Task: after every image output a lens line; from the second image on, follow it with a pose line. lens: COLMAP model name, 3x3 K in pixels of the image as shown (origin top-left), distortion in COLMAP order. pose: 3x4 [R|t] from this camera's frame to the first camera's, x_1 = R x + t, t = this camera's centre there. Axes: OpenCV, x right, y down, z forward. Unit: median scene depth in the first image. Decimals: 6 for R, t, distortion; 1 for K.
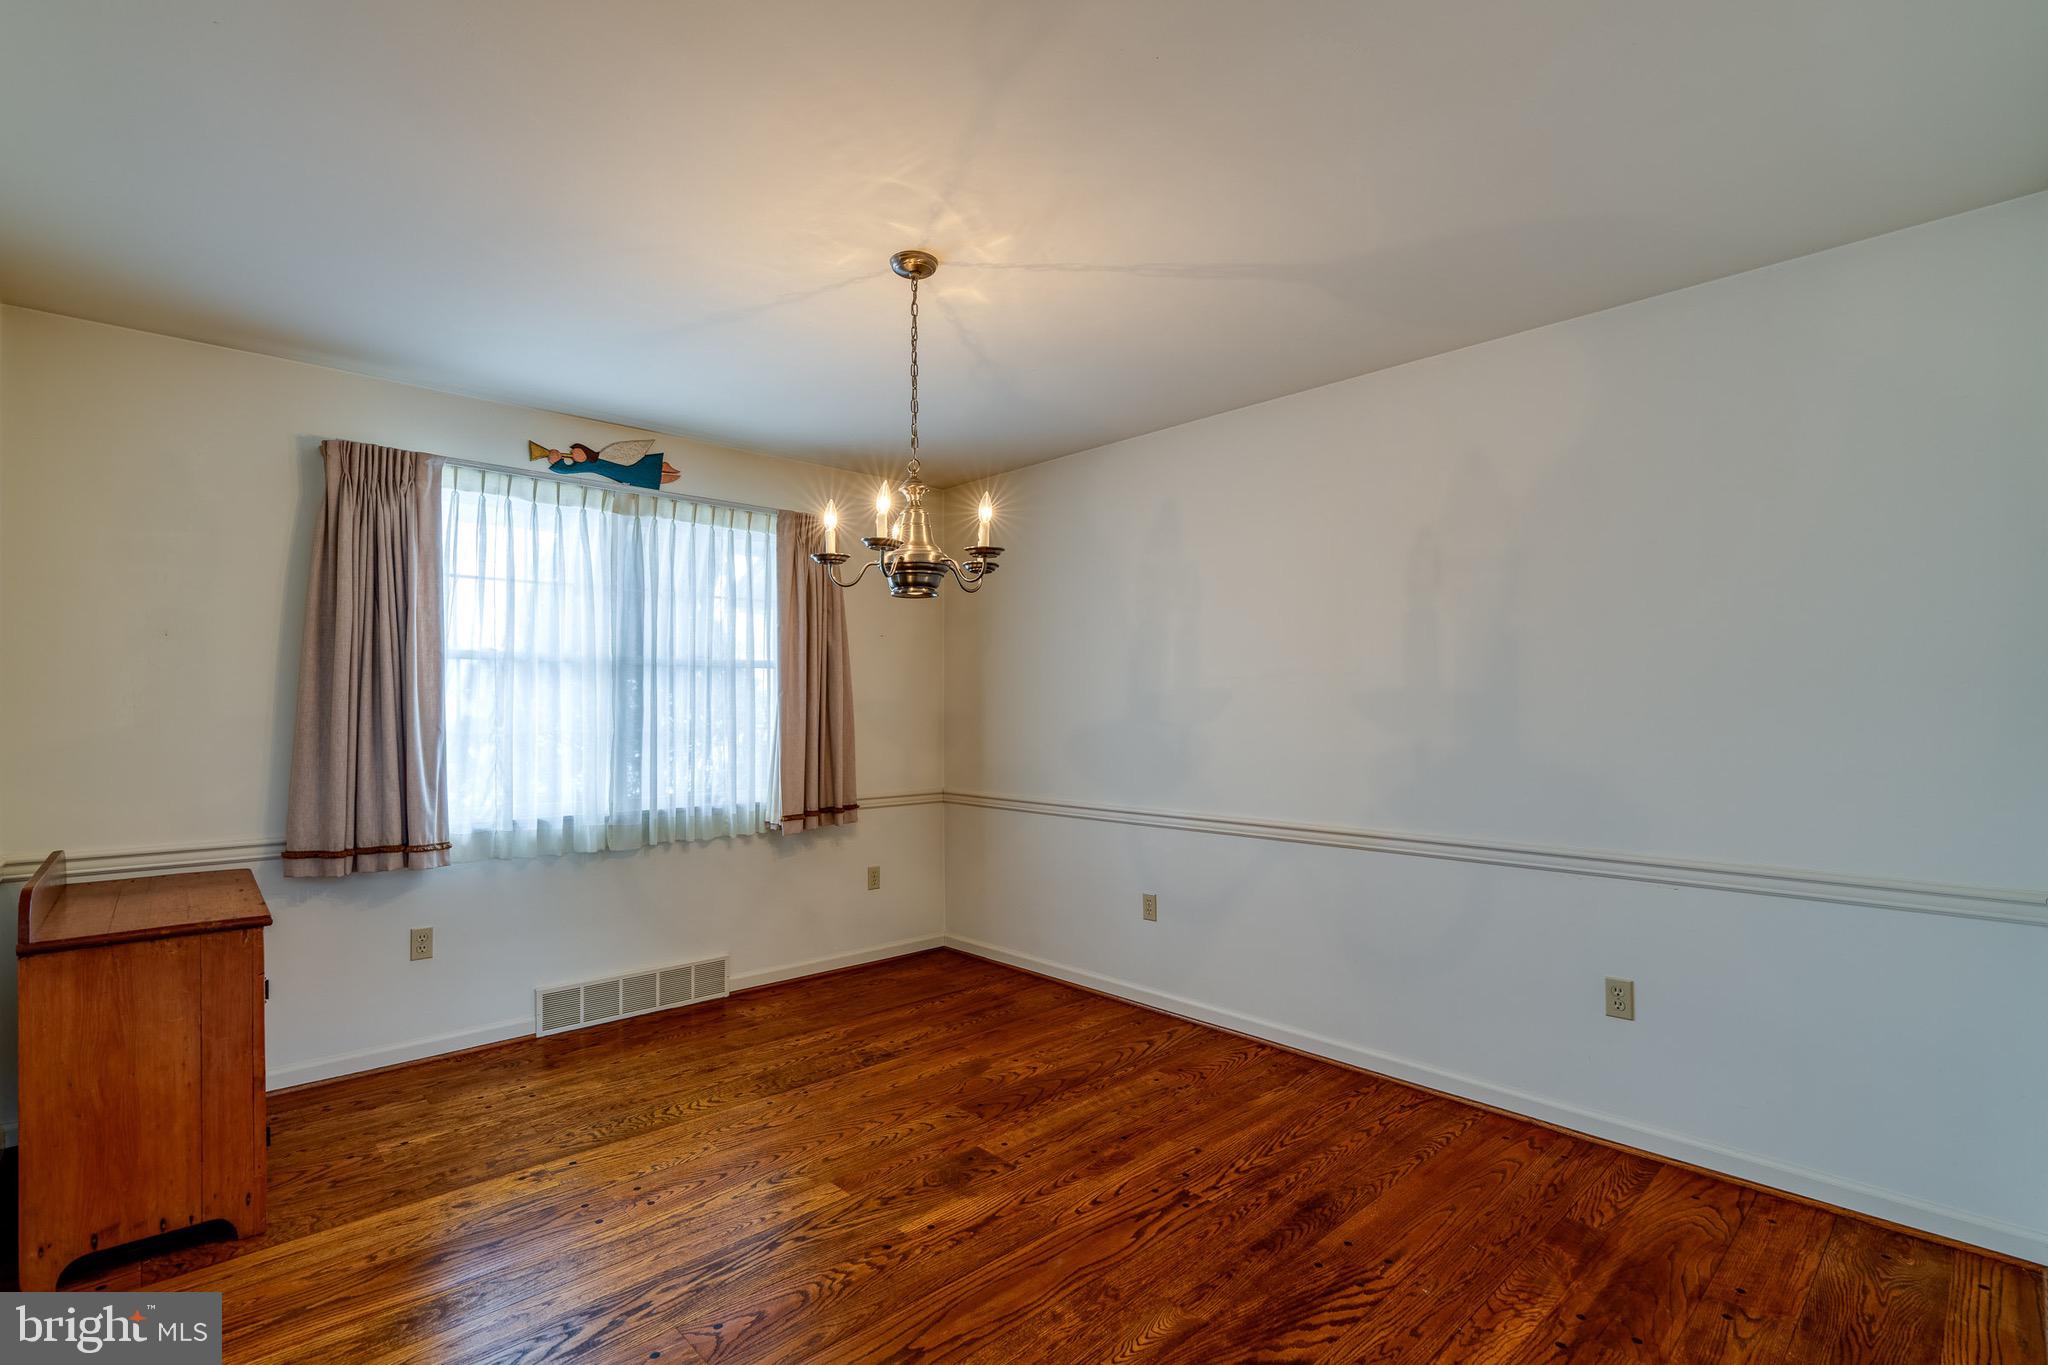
lens RADIAL K [[933.4, 0, 1014.2], [0, 933.4, 706.5], [0, 0, 1]] dist [-0.003467, 0.000222]
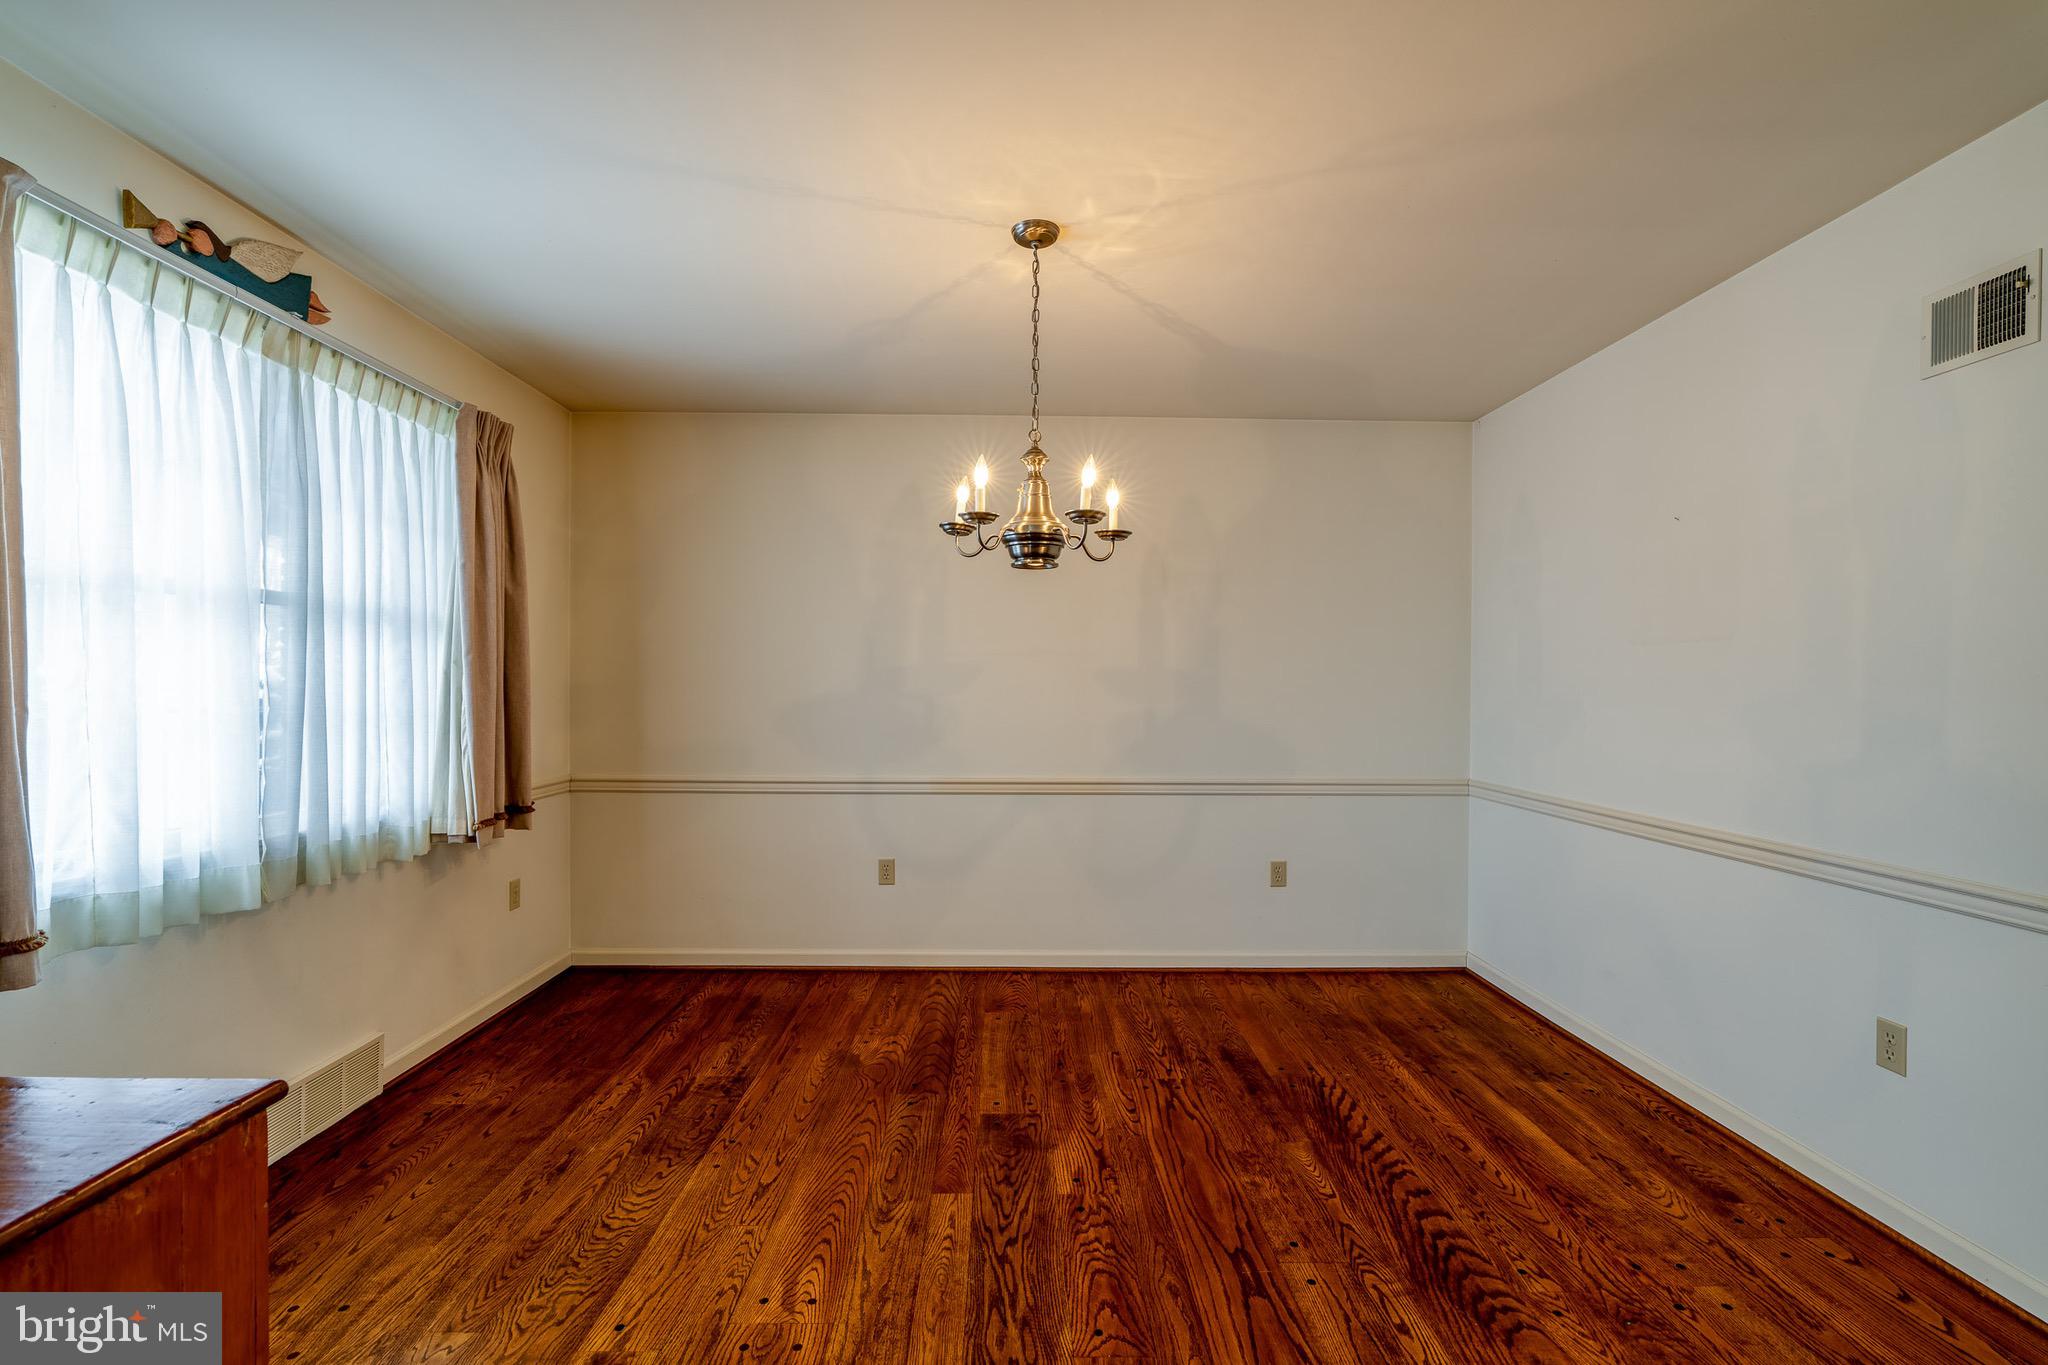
lens RADIAL K [[909.2, 0, 1016.2], [0, 909.2, 686.4], [0, 0, 1]] dist [-0.005760, 0.000869]
pose [[0.675083, 0.004167, 0.737730, -0.632222], [-0.009762, 0.999947, 0.003286, 0.005377], [-0.737677, -0.009420, 0.675088, 0.268699]]
